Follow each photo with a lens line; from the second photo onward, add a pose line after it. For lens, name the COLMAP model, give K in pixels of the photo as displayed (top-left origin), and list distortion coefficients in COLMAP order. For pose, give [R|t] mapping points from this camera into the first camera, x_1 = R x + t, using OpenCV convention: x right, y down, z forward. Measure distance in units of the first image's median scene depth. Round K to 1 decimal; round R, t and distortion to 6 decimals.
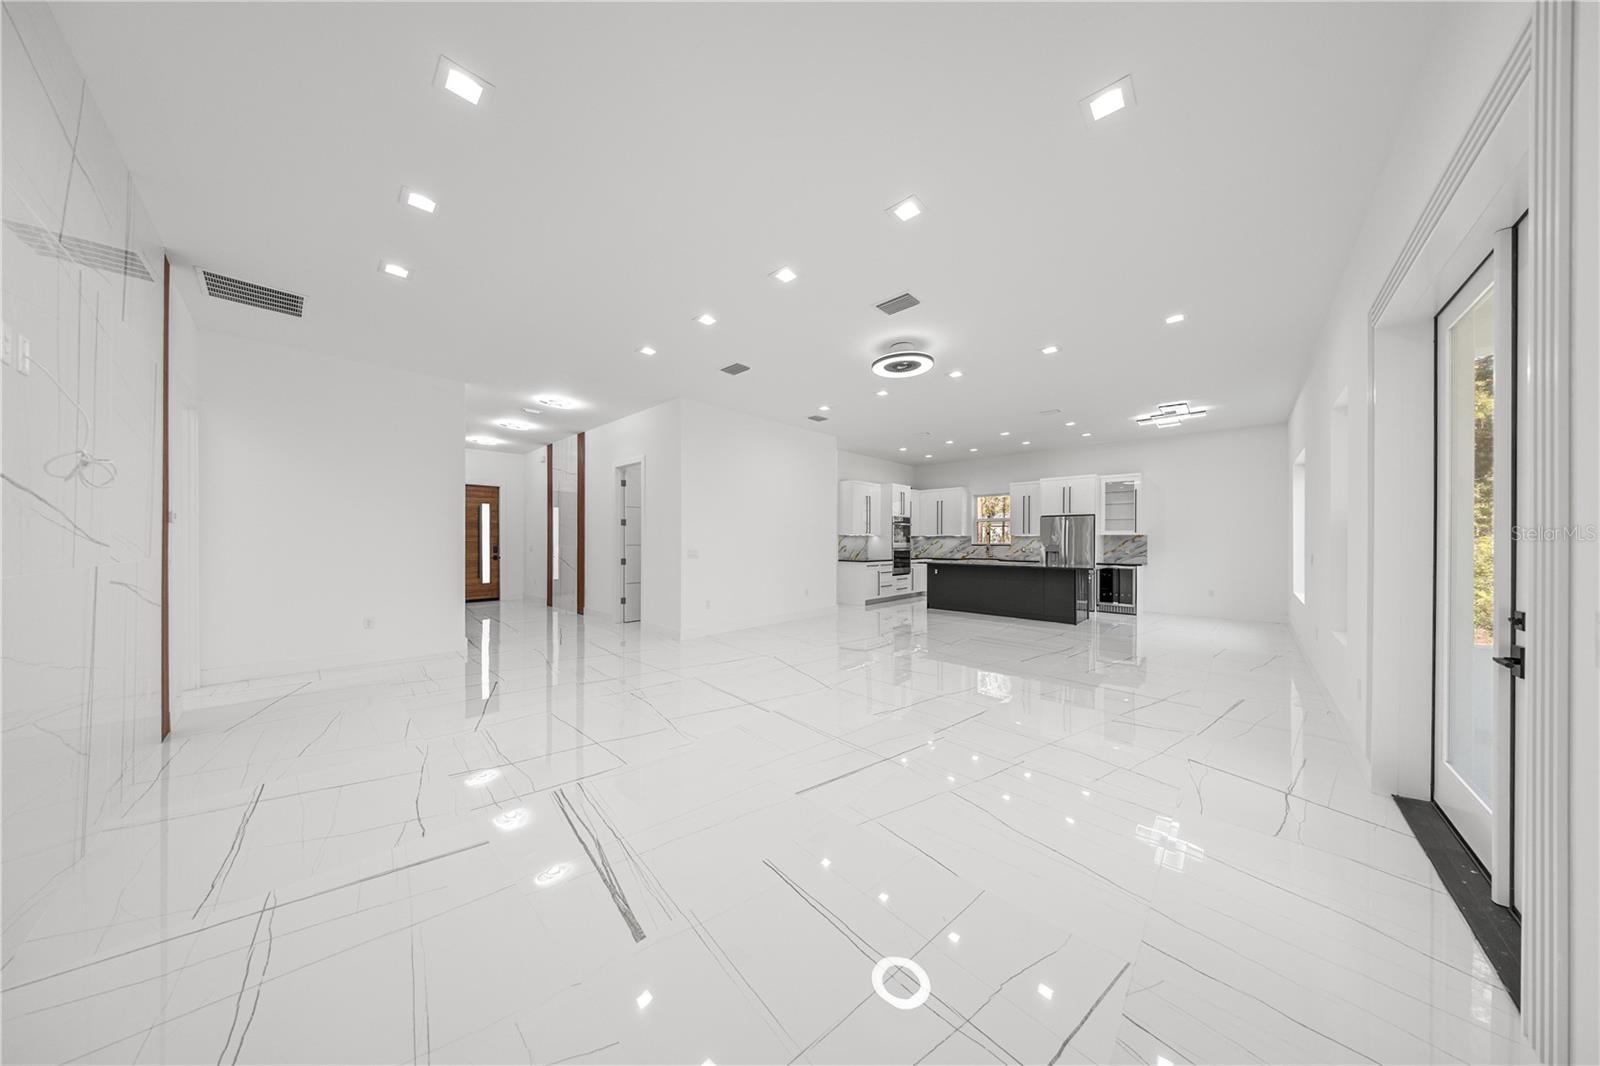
lens RADIAL K [[466.6, 0, 804.4], [0, 466.6, 539.0], [0, 0, 1]] dist [0.000811, 0.000016]
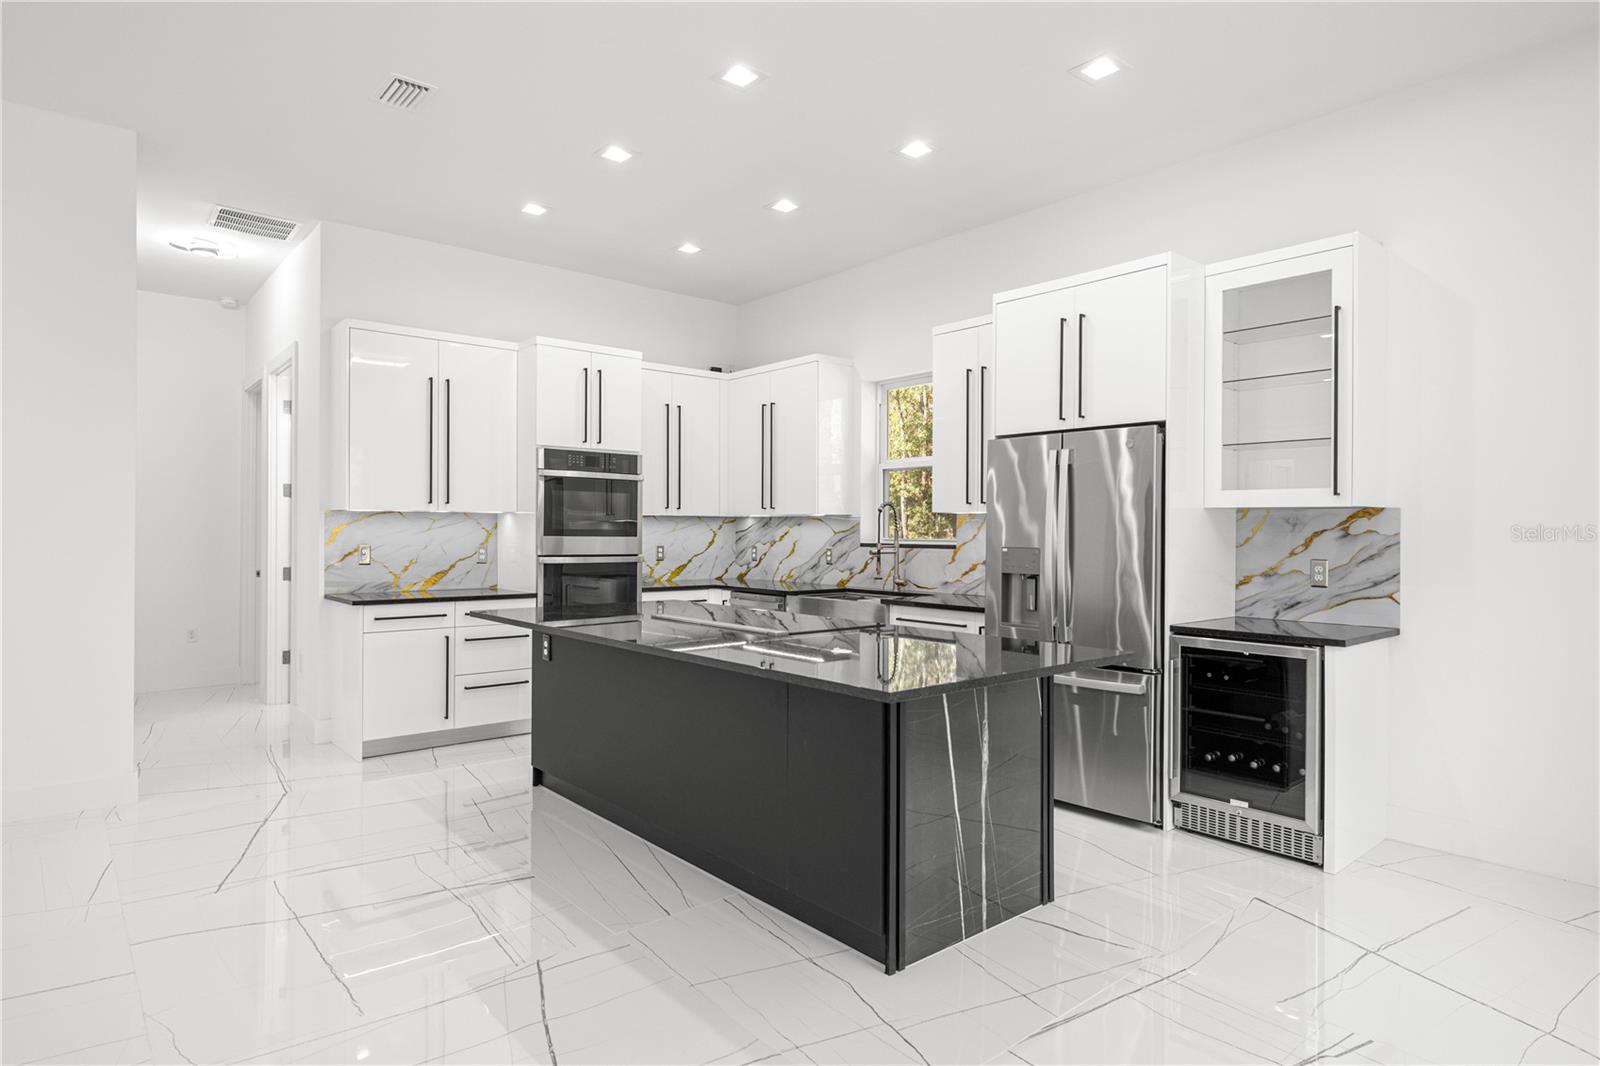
lens RADIAL K [[906.2, 0, 799.7], [0, 906.2, 523.9], [0, 0, 1]] dist [0.000847, -0.000294]
pose [[0.992475, -0.000691, -0.122446, 0.446490], [0.000523, 0.999999, -0.001403, 0.000155], [0.122447, 0.001328, 0.992474, 0.468968]]
